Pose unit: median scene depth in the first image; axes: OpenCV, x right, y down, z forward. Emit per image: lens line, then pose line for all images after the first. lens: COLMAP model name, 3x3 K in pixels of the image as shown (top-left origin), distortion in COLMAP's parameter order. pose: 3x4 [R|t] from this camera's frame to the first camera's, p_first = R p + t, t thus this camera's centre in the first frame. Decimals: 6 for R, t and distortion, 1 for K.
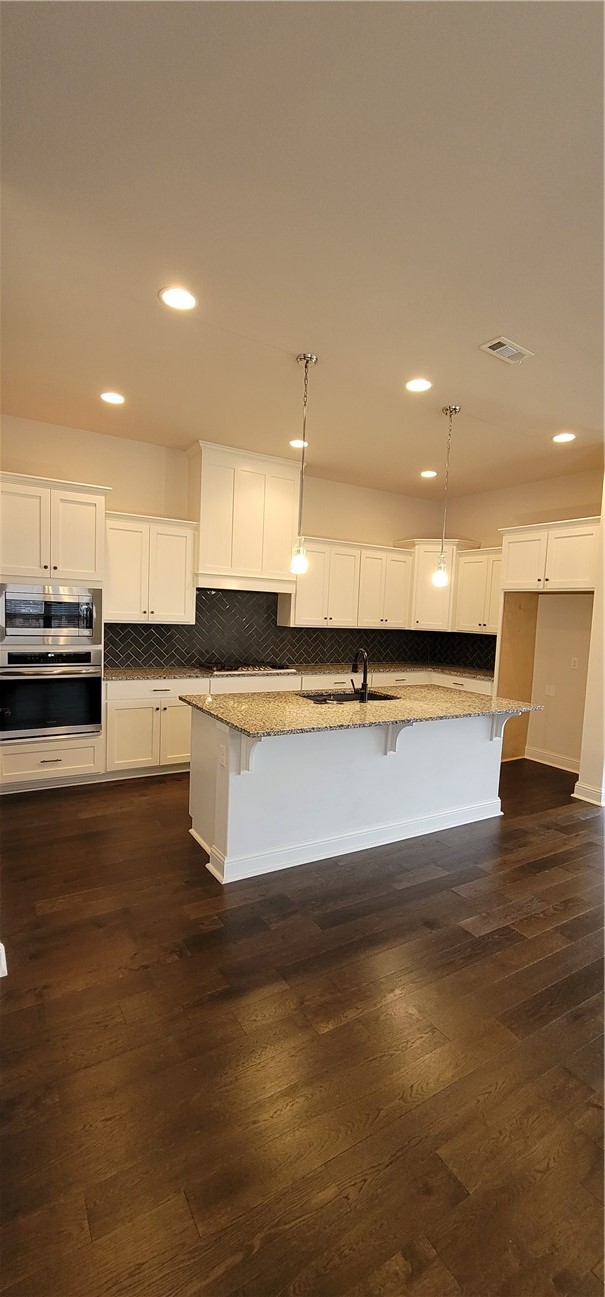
lens RADIAL K [[529.2, 0, 307.4], [0, 529.2, 655.0], [0, 0, 1]] dist [-0.003325, -0.000183]
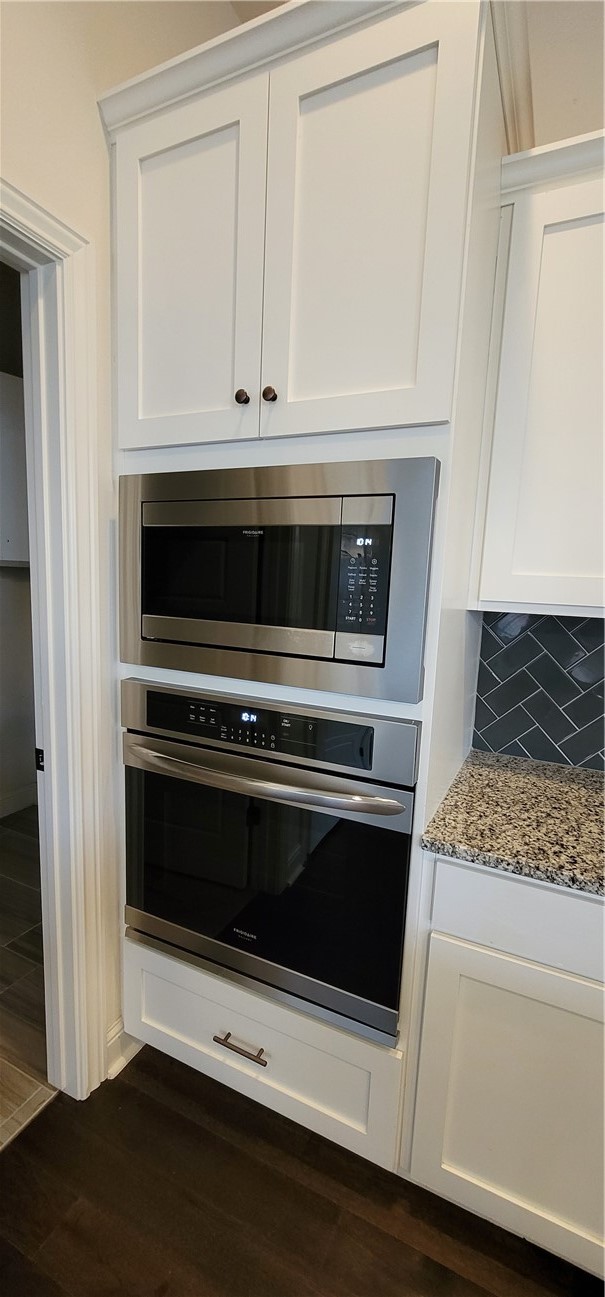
lens RADIAL K [[529.2, 0, 307.4], [0, 529.2, 655.0], [0, 0, 1]] dist [-0.003325, -0.000183]
pose [[0.539752, 0.101588, -0.835672, -0.190534], [-0.089066, 0.994012, 0.063309, -0.044357], [0.837099, 0.040259, 0.545568, 0.712780]]
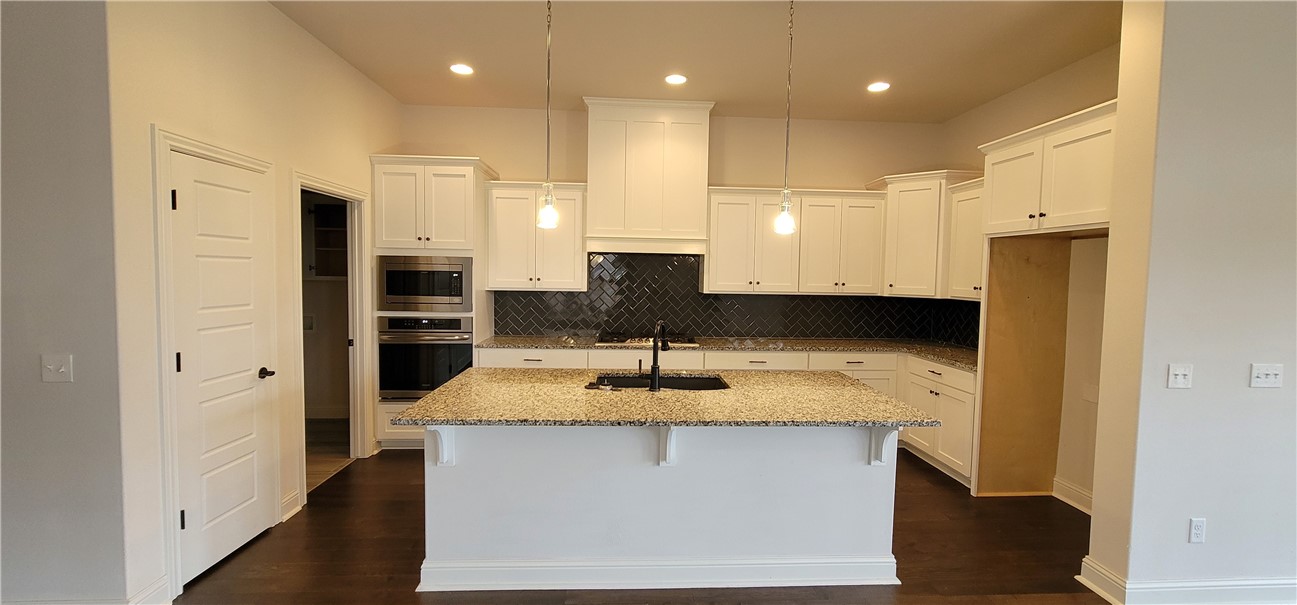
lens RADIAL K [[529.2, 0, 655.8], [0, 529.2, 300.7], [0, 0, 1]] dist [-0.003325, -0.000183]
pose [[0.879633, -0.001152, -0.475651, 0.346078], [-0.019406, 0.999078, -0.038308, -0.008042], [0.475256, 0.042927, 0.878800, 0.237803]]
